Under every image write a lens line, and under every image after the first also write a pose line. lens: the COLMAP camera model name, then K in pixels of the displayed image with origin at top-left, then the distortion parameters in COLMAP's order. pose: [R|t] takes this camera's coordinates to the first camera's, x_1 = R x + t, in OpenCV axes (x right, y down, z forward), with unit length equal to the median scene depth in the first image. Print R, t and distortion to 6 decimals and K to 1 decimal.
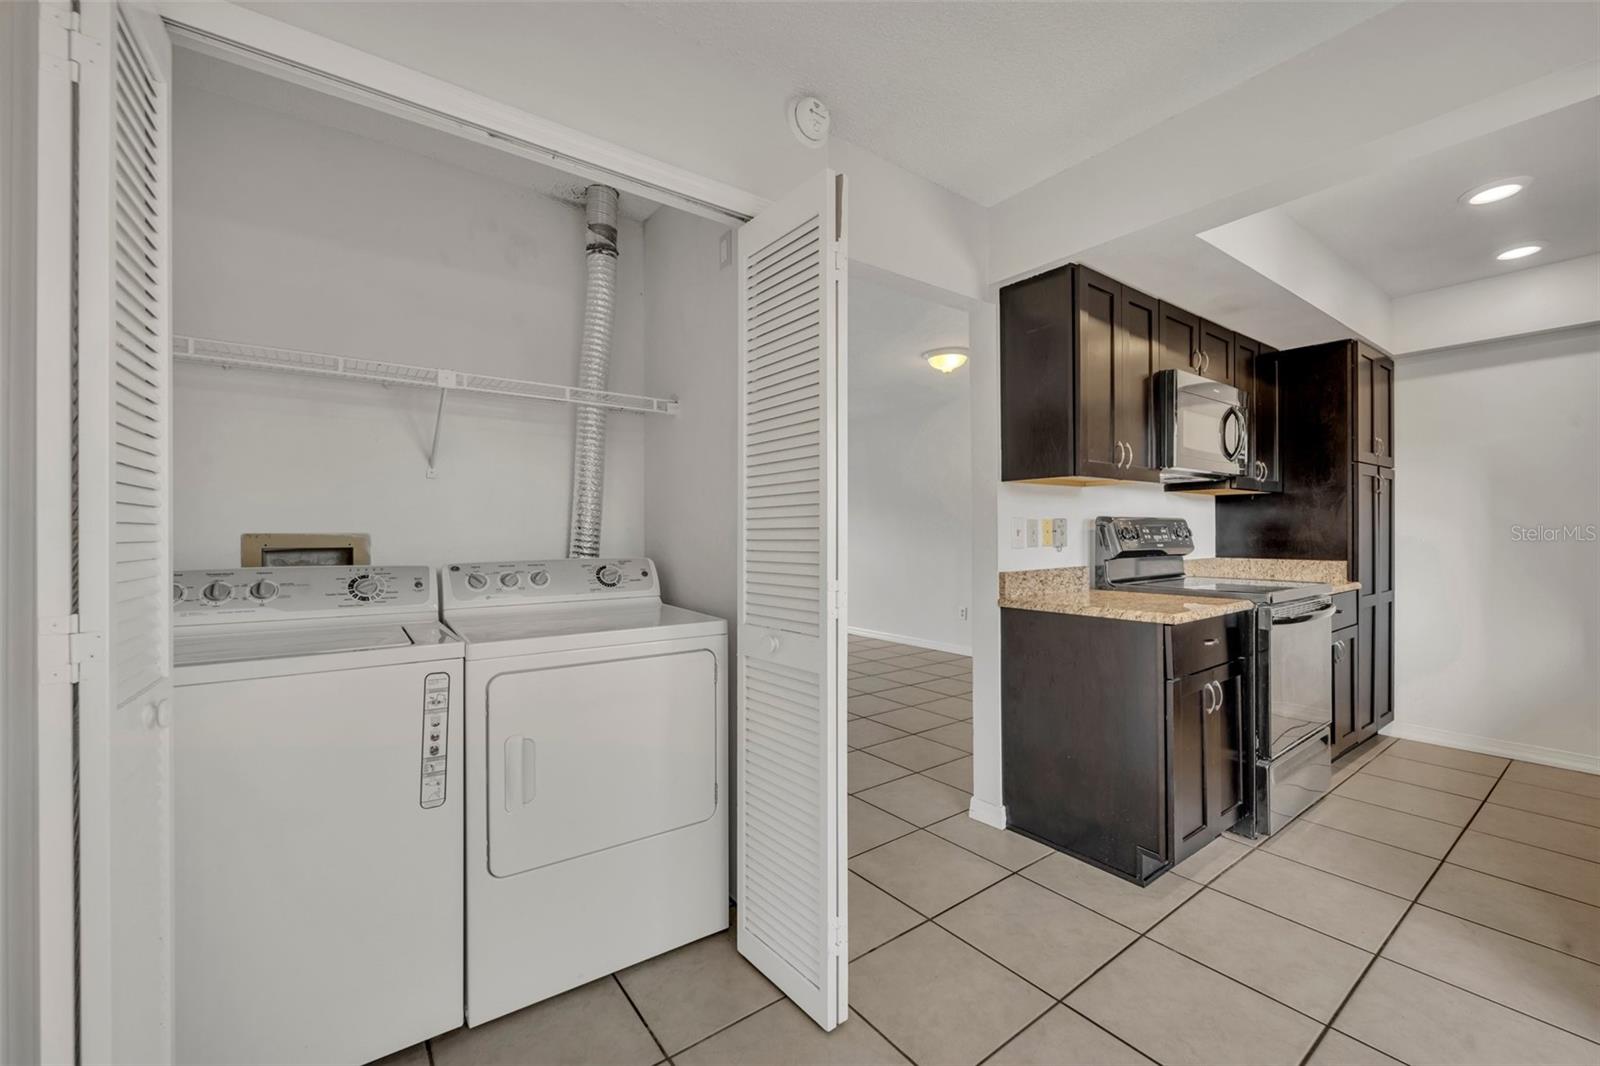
lens RADIAL K [[668.7, 0, 775.2], [0, 668.7, 532.6], [0, 0, 1]] dist [-0.003291, 0.000105]
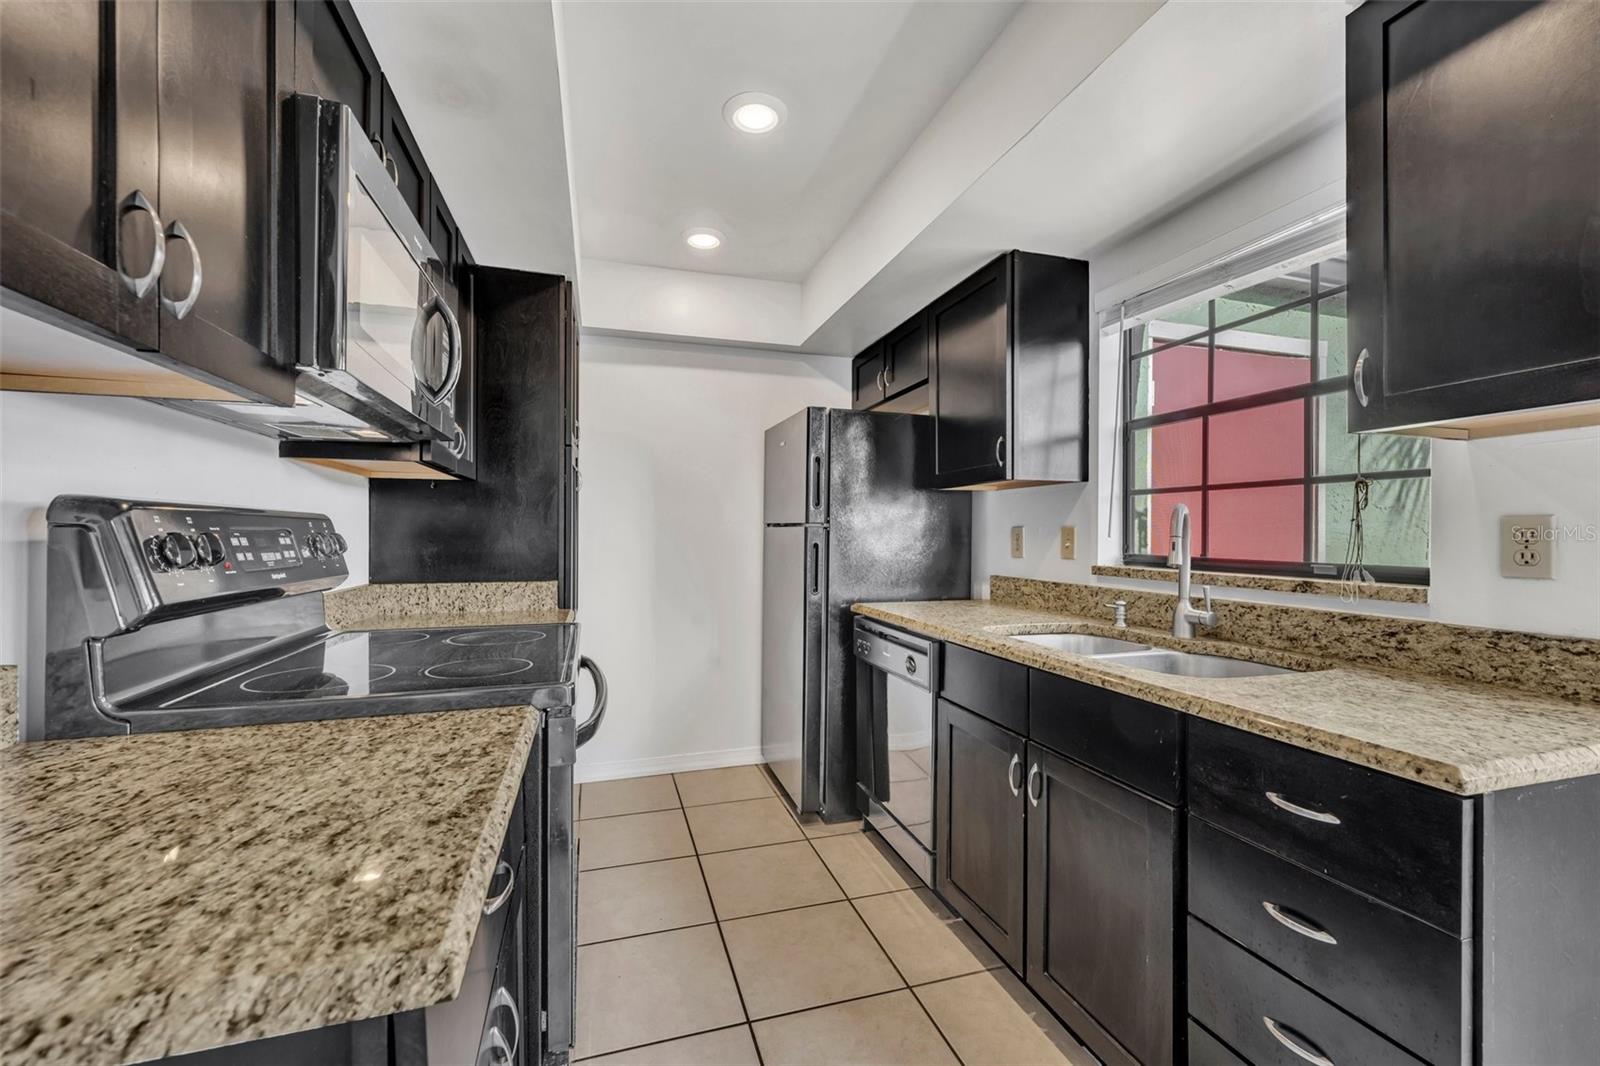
lens RADIAL K [[668.7, 0, 833.0], [0, 668.7, 537.5], [0, 0, 1]] dist [-0.003291, 0.000105]
pose [[0.310676, 0.001591, 0.950515, 0.325596], [-0.003243, 0.999995, -0.000614, -0.006394], [-0.950510, -0.002892, 0.310680, 0.612603]]
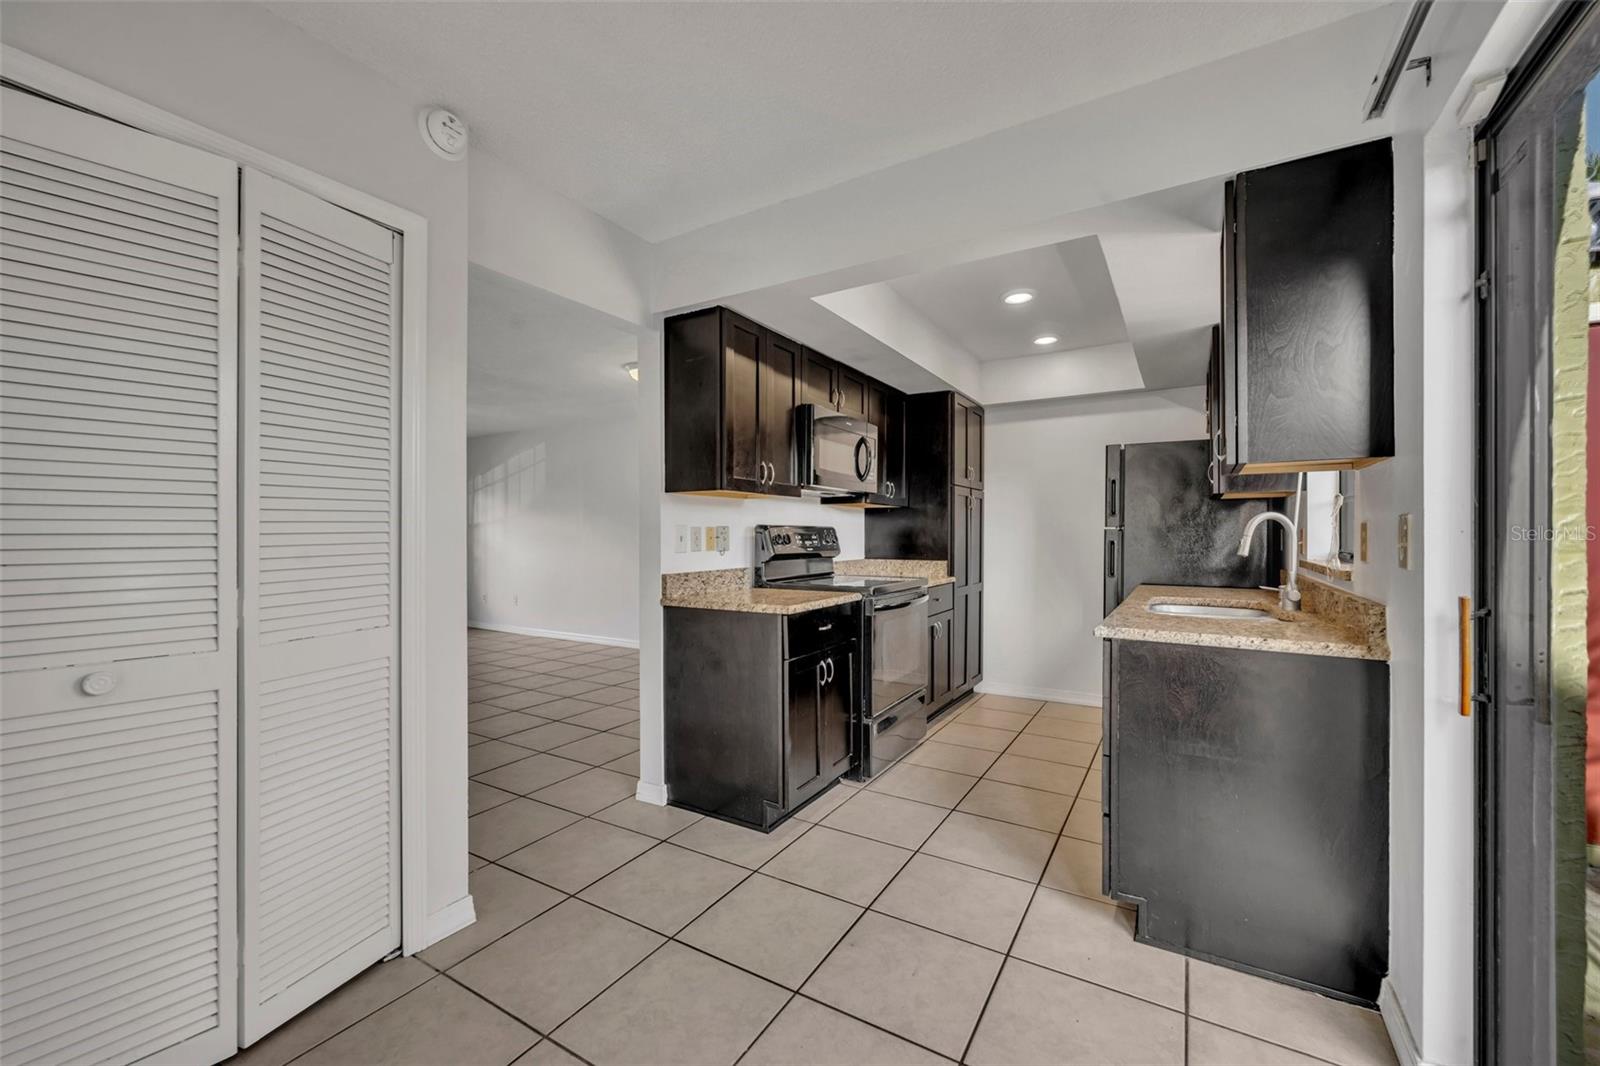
lens RADIAL K [[668.7, 0, 805.9], [0, 668.7, 538.2], [0, 0, 1]] dist [-0.003291, 0.000105]
pose [[0.914844, 0.003130, 0.403796, 0.098265], [-0.004499, 0.999987, 0.002442, -0.004107], [-0.403783, -0.004050, 0.914846, -0.101678]]
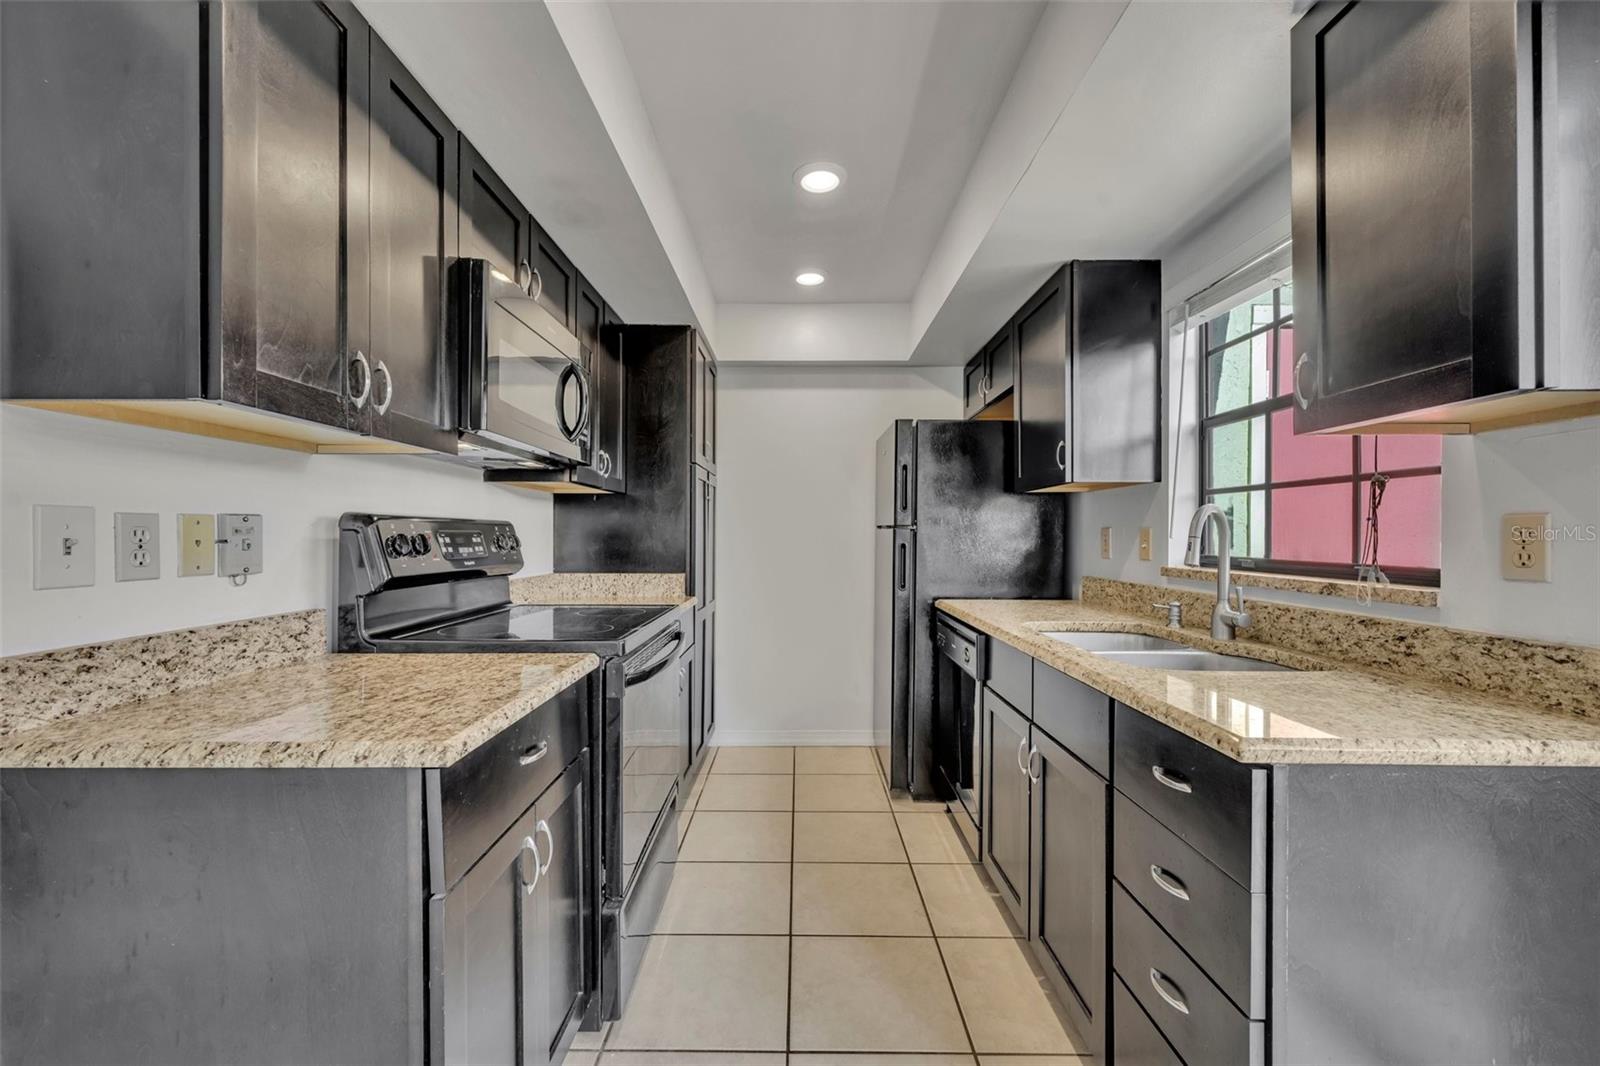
lens RADIAL K [[668.7, 0, 812.1], [0, 668.7, 538.4], [0, 0, 1]] dist [-0.003291, 0.000105]
pose [[0.588552, 0.003200, 0.808453, 0.293958], [-0.004106, 0.999991, -0.000969, -0.005287], [-0.808449, -0.002749, 0.588560, 0.422804]]
